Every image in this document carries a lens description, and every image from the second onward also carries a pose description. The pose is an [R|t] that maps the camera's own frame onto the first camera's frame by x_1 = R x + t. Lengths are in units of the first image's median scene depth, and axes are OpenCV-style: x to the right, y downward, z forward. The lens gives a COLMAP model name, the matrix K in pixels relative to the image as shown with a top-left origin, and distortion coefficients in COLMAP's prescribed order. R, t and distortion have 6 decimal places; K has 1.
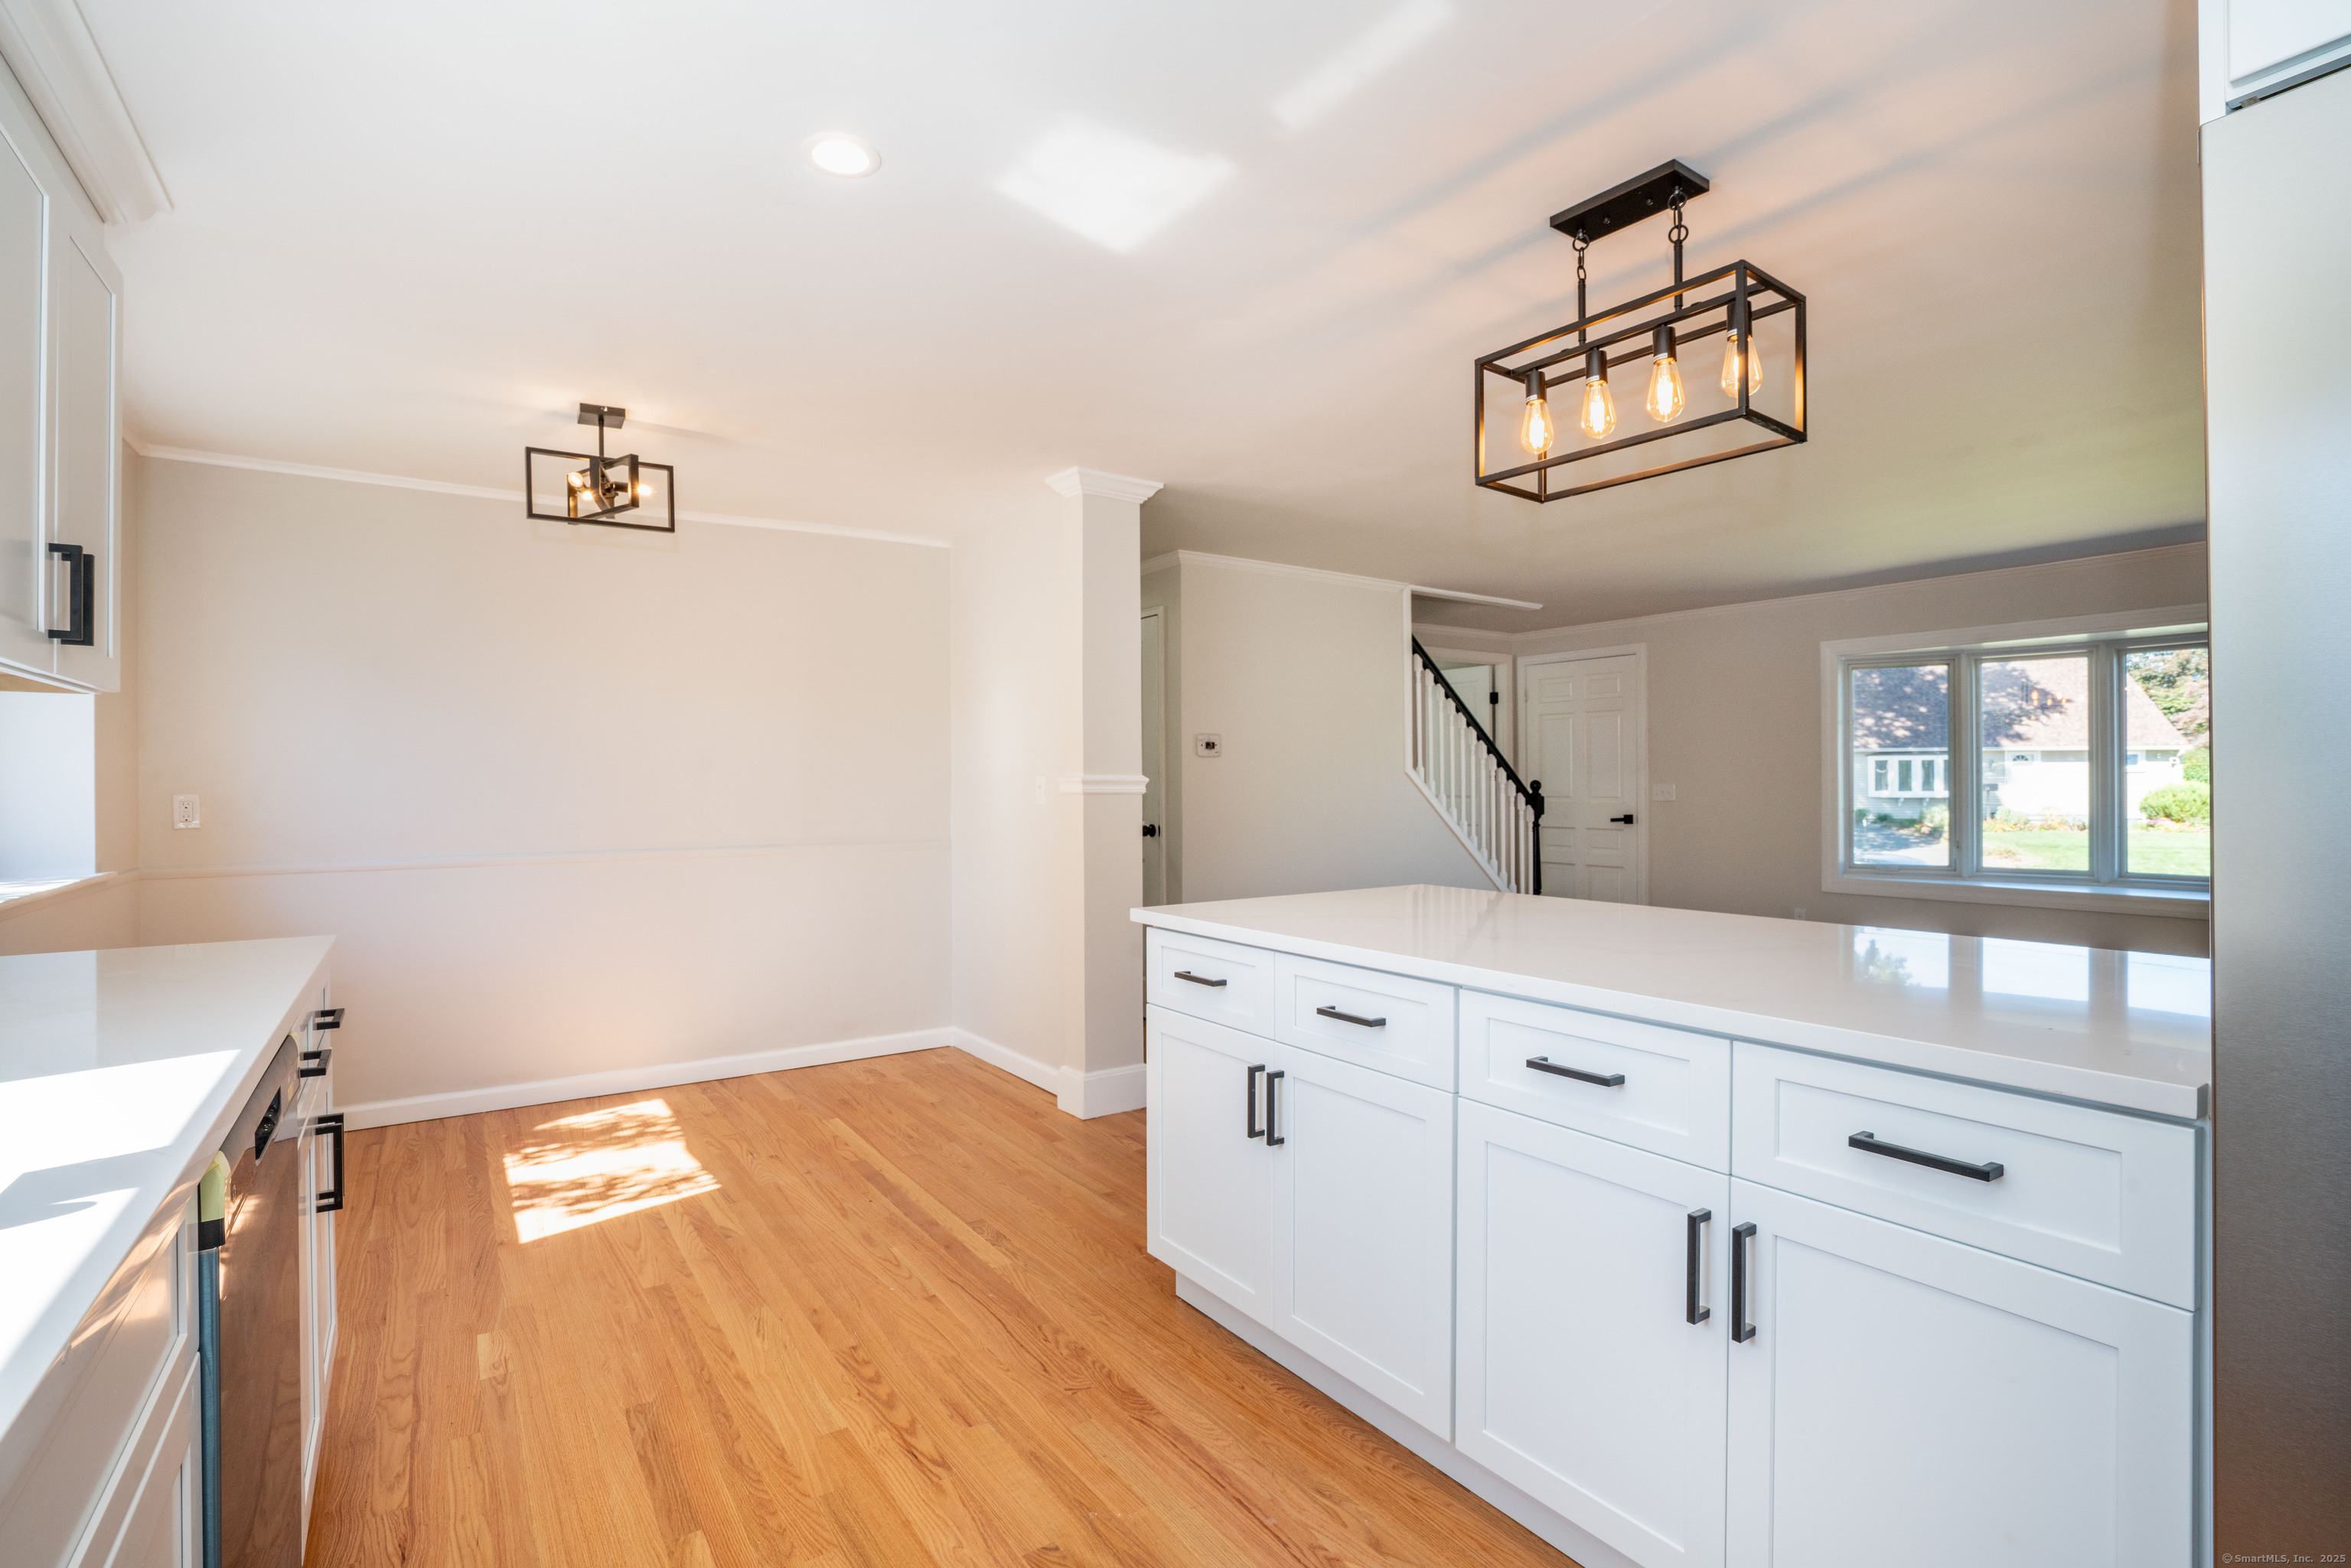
lens RADIAL K [[1099.5, 0, 1186.4], [0, 1099.5, 781.0], [0, 0, 1]] dist [-0.056925, 0.021758]
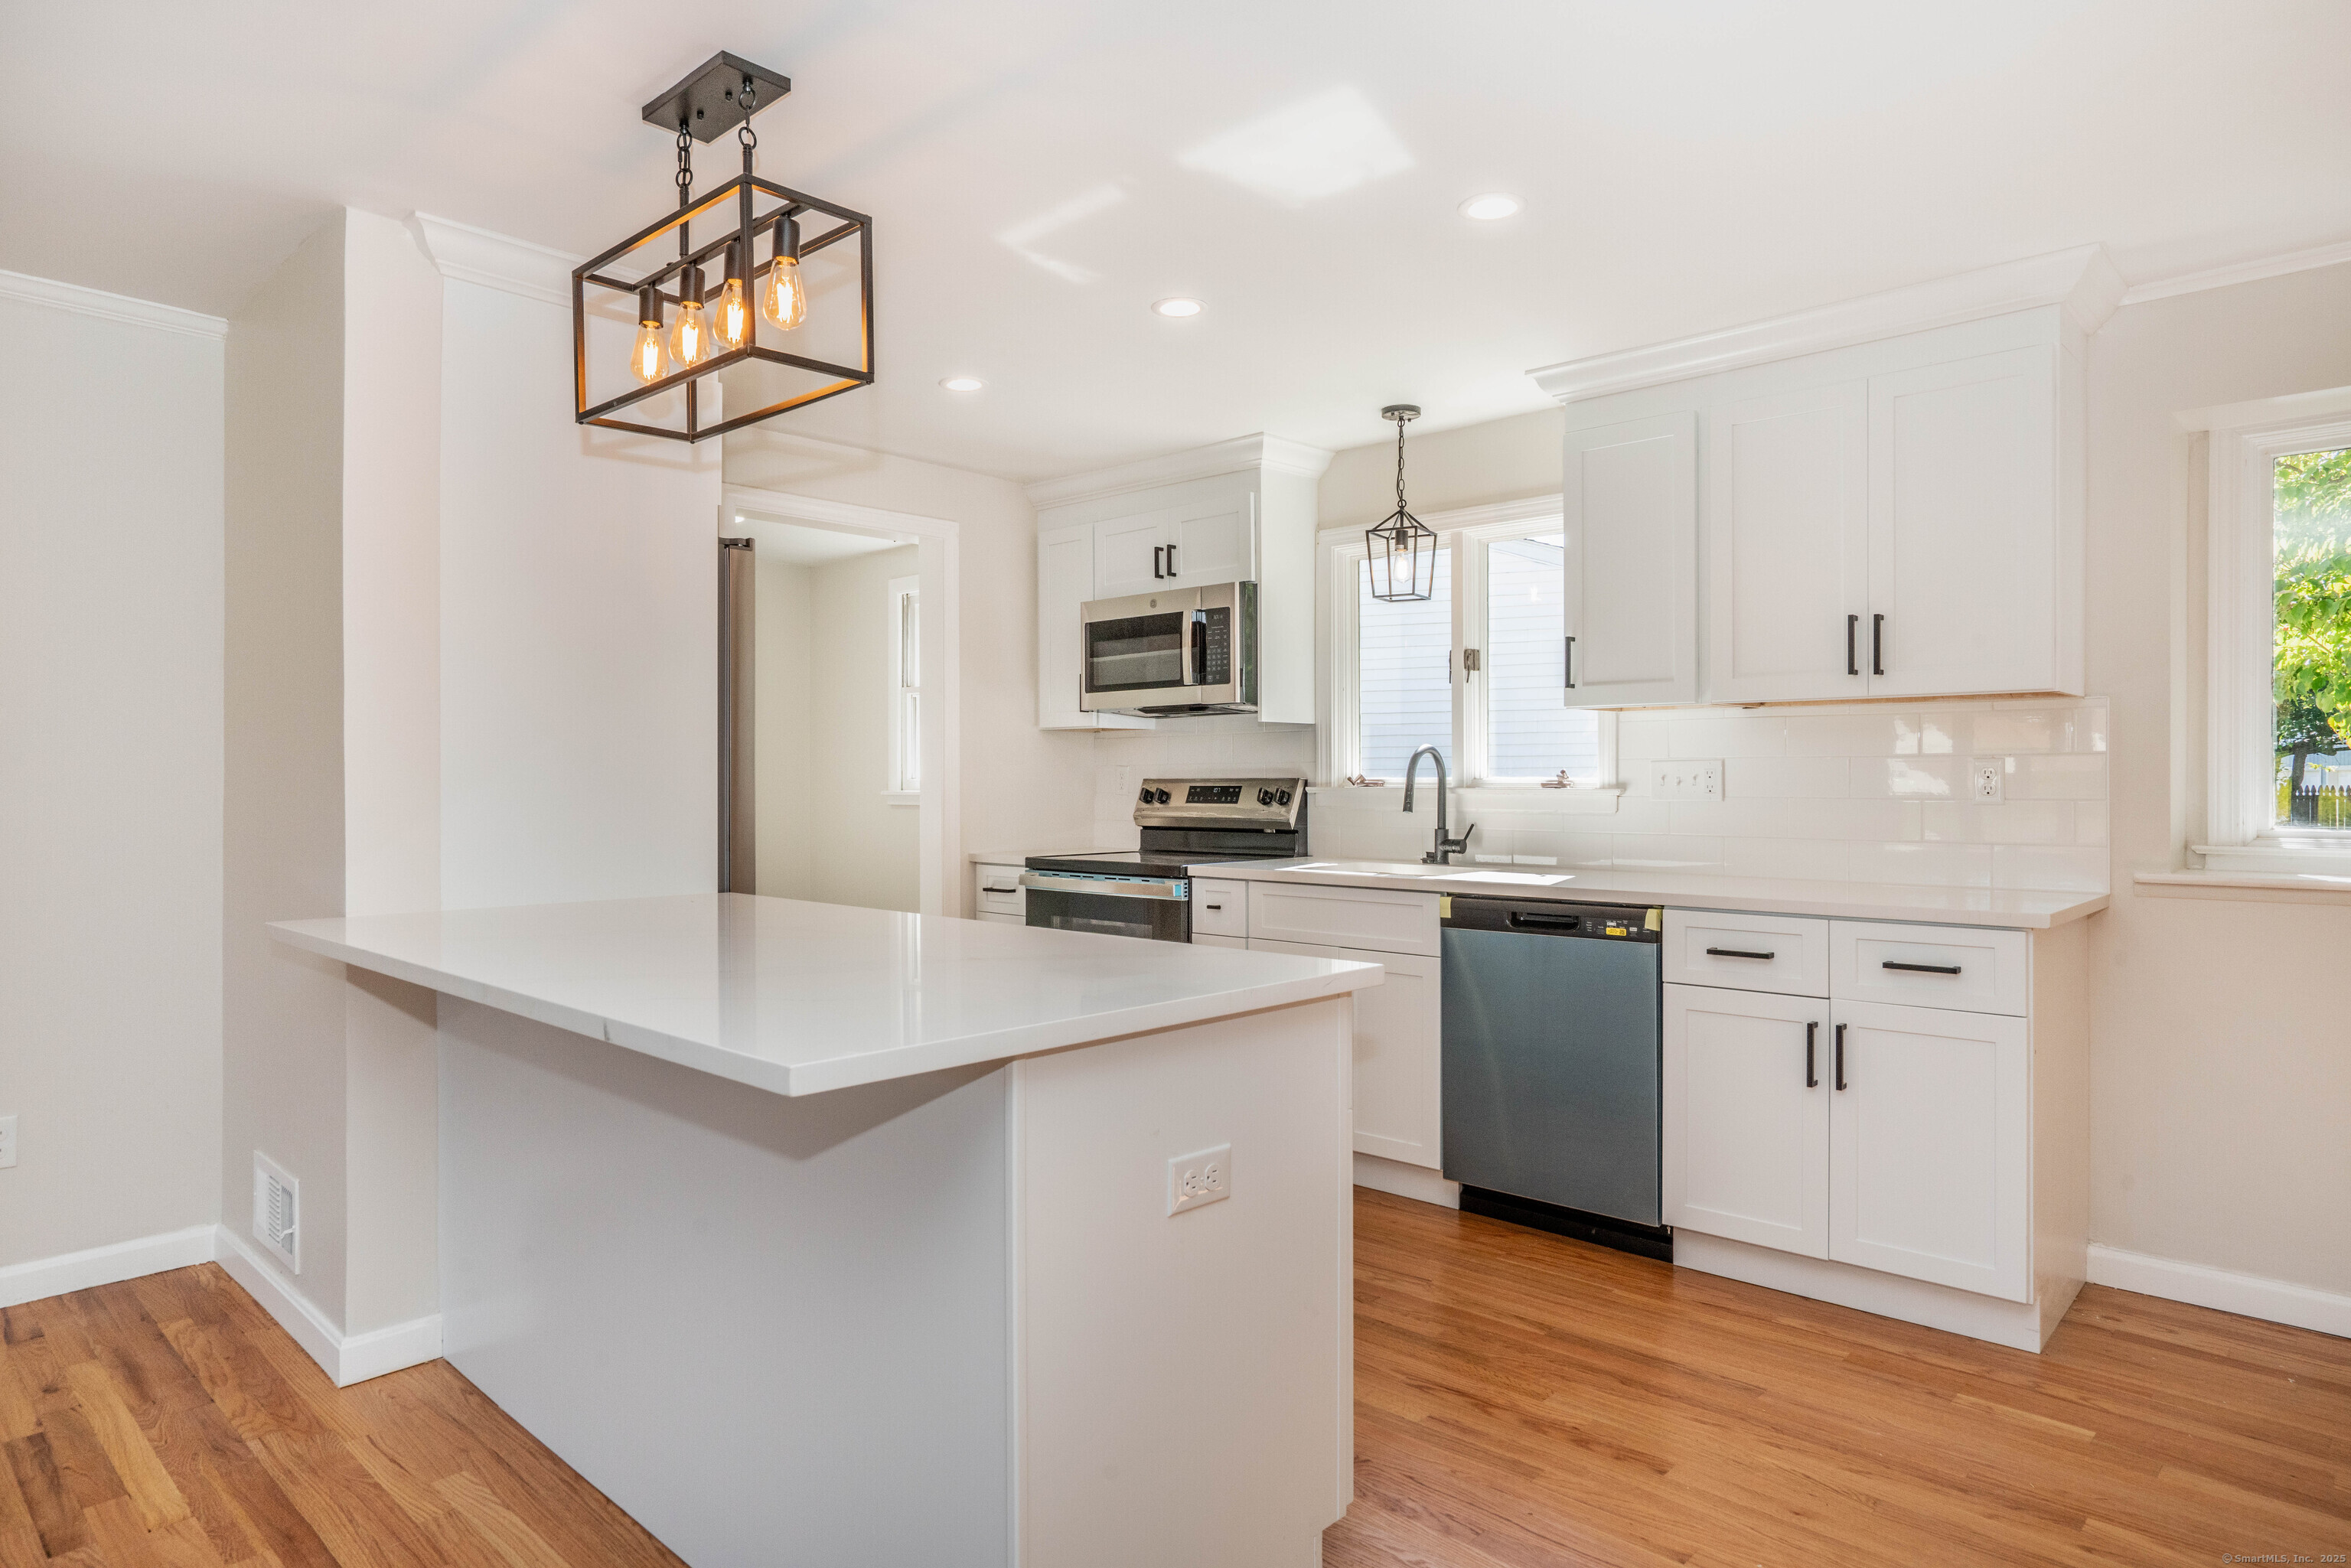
lens RADIAL K [[1332.1, 0, 1175.5], [0, 1332.1, 784.0], [0, 0, 1]] dist [-0.007519, -0.000486]
pose [[-0.977465, 0.008046, -0.210942, 0.104465], [0.007594, 0.999967, 0.002954, 0.004674], [0.210959, 0.001285, -0.977494, 0.798526]]
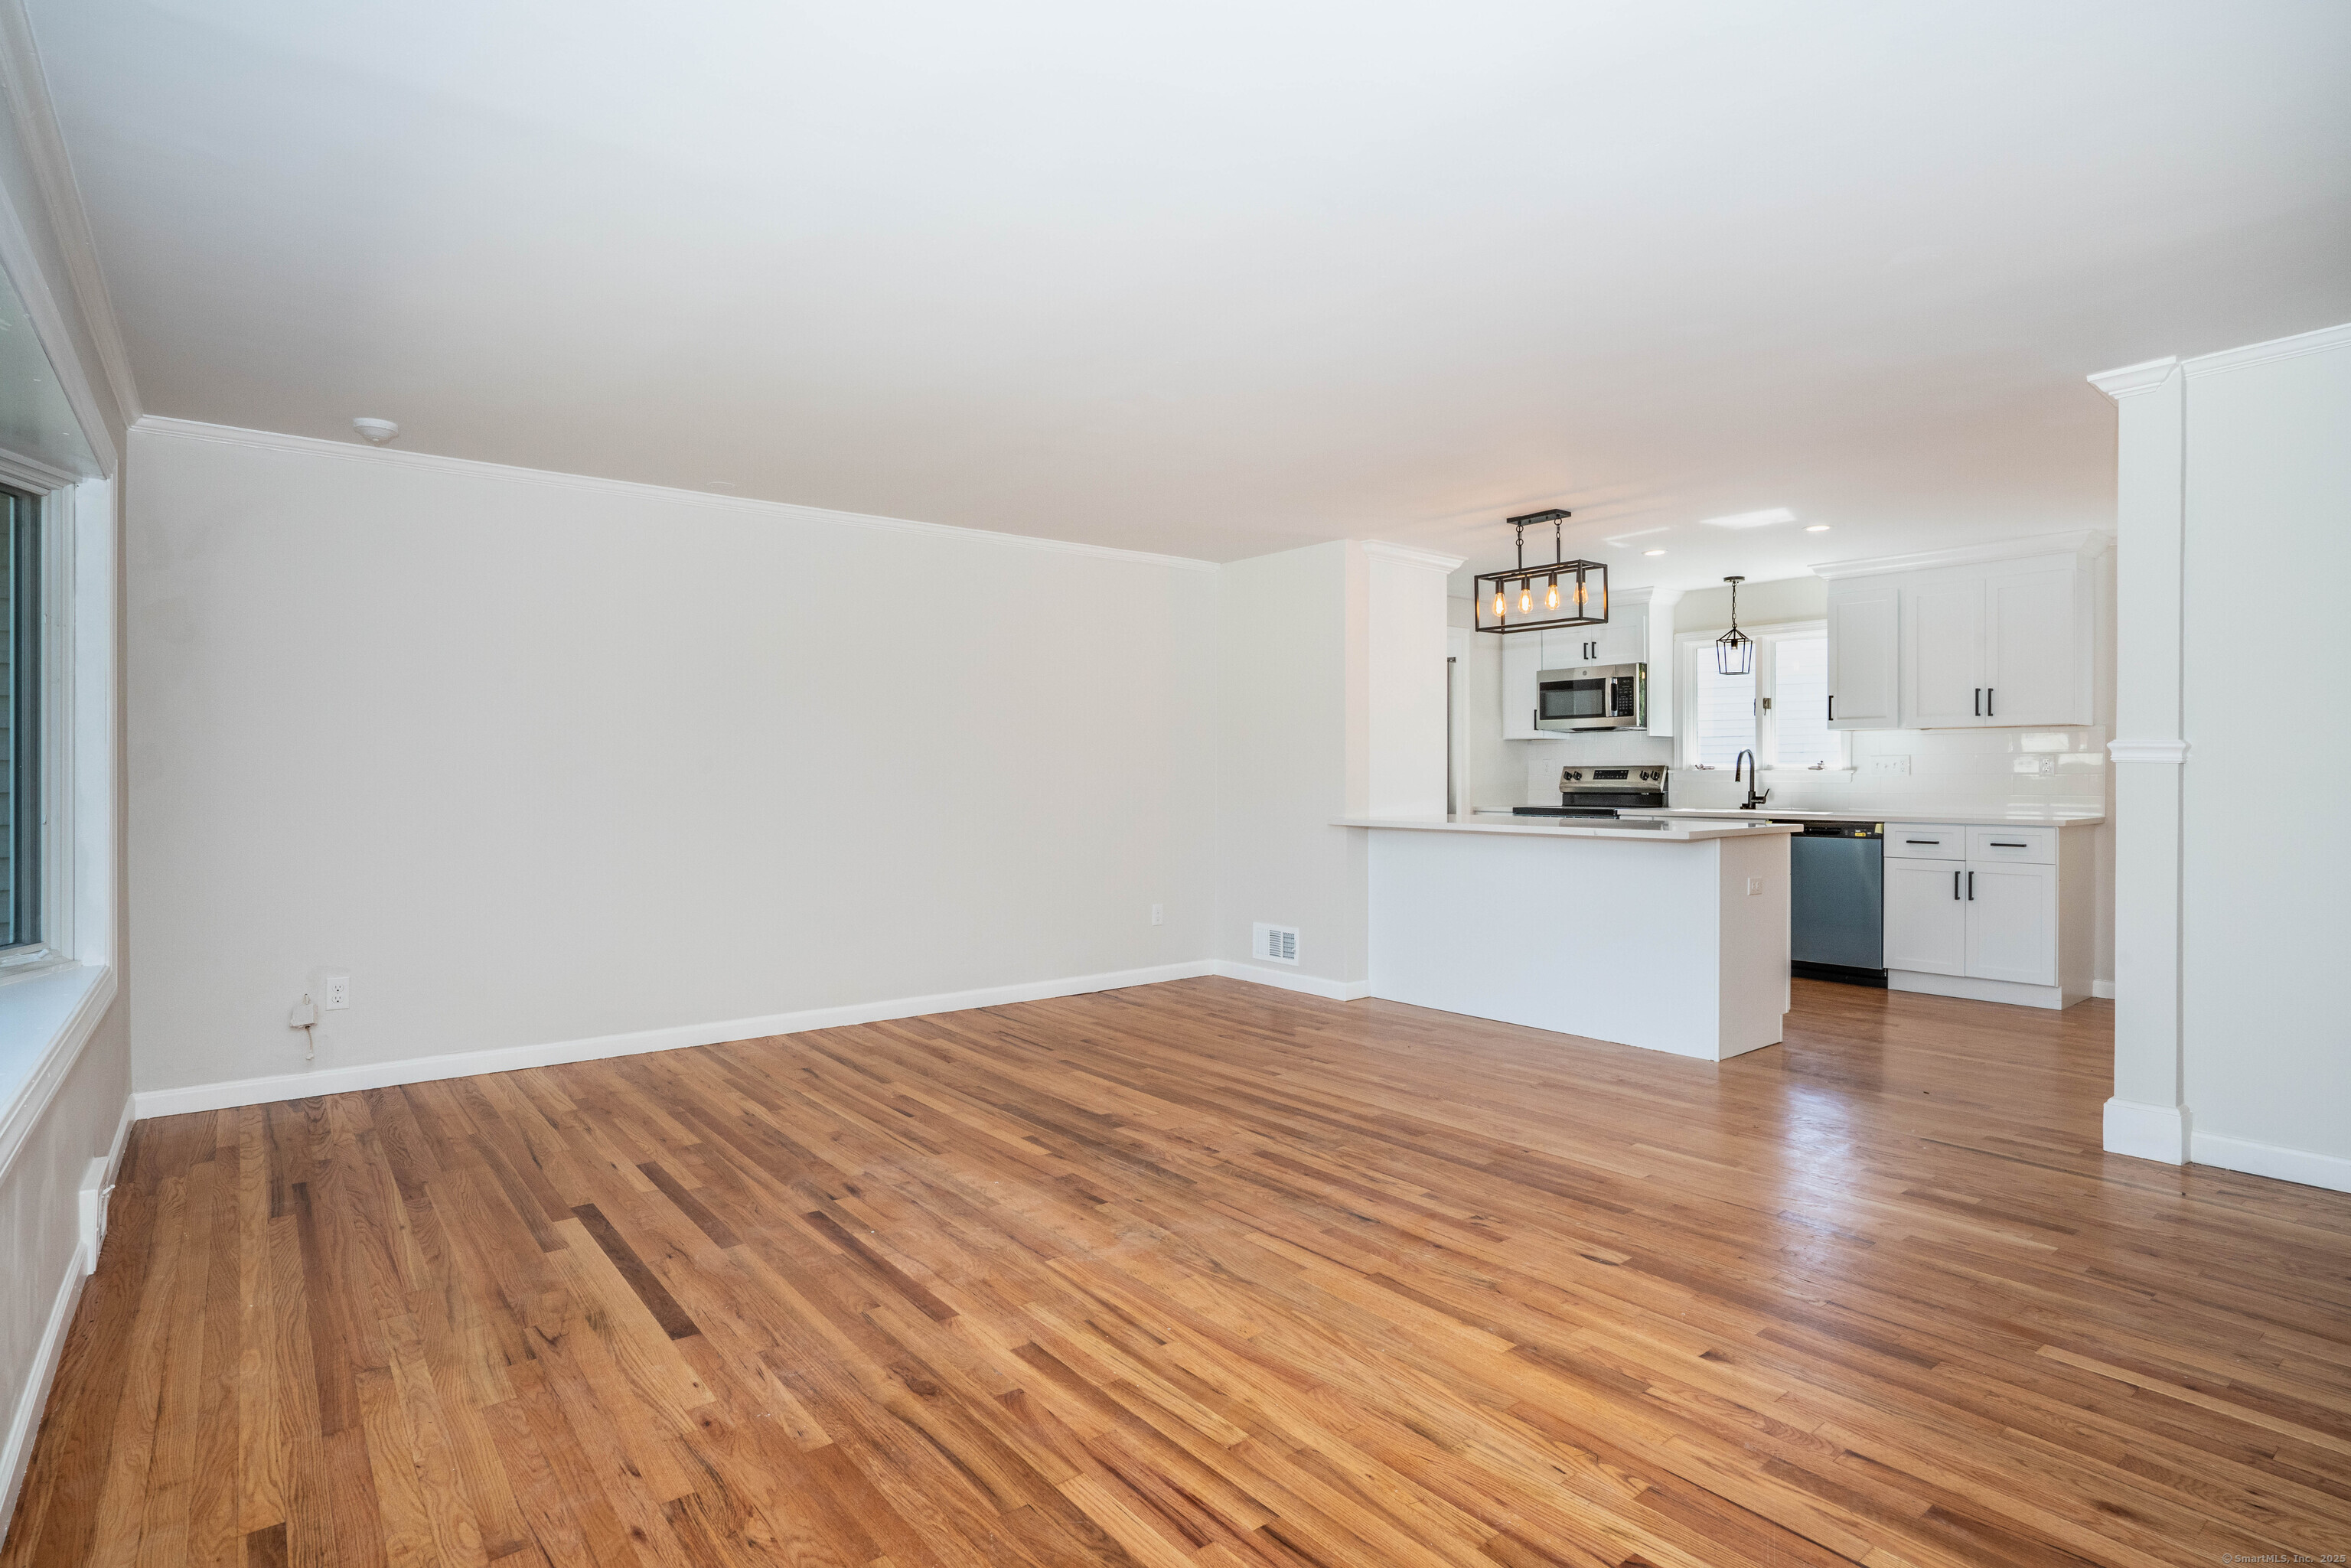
lens RADIAL K [[1167.7, 0, 1162.7], [0, 1167.7, 782.7], [0, 0, 1]] dist [-0.063233, 0.037618]
pose [[-0.998353, 0.007300, -0.056895, 0.522950], [0.007021, 0.999962, 0.005088, 0.013377], [0.056930, 0.004680, -0.998367, 1.326228]]
